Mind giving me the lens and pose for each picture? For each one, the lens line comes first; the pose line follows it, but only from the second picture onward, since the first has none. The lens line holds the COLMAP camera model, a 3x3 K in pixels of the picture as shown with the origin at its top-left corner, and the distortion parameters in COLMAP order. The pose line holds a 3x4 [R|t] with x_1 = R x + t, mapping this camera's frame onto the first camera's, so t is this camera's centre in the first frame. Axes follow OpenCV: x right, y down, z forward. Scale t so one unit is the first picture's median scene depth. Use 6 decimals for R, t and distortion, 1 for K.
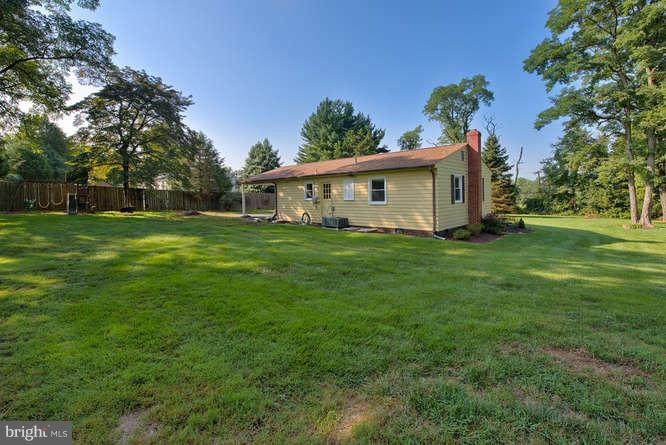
lens RADIAL K [[347.4, 0, 339.3], [0, 347.4, 197.1], [0, 0, 1]] dist [-0.009015, -0.003138]
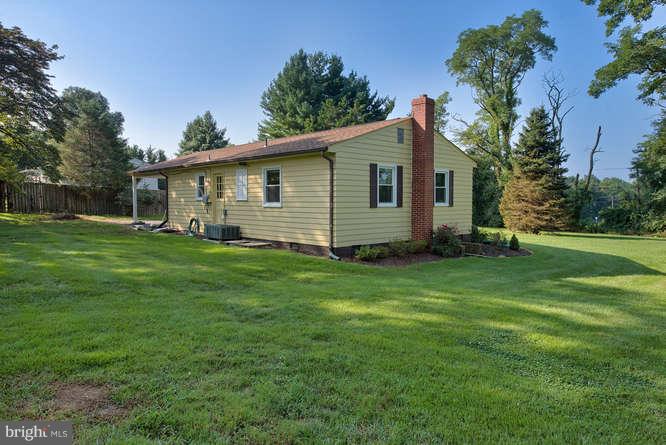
lens RADIAL K [[527.5, 0, 331.1], [0, 527.5, 228.1], [0, 0, 1]] dist [0.006669, 0.006209]
pose [[0.994479, 0.025733, -0.101729, 0.222569], [-0.021041, 0.998677, 0.046927, 0.008004], [0.102802, -0.044528, 0.993705, -0.008959]]
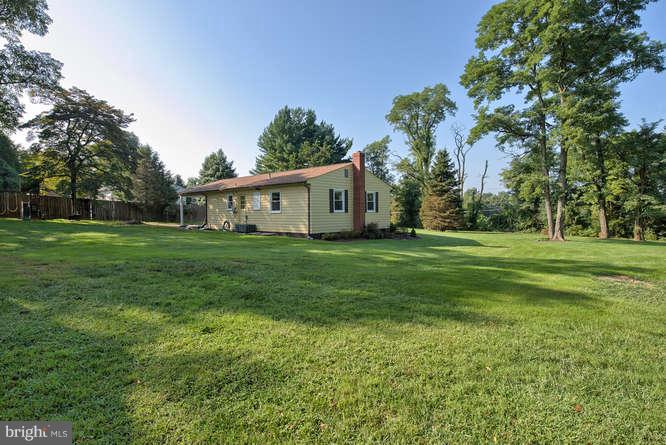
lens RADIAL K [[453.6, 0, 334.1], [0, 453.6, 225.5], [0, 0, 1]] dist [0.010450, 0.002502]
pose [[0.998893, 0.013022, -0.045192, 0.259923], [-0.012128, 0.999727, 0.019995, 0.020516], [0.045440, -0.019425, 0.998778, -0.384495]]
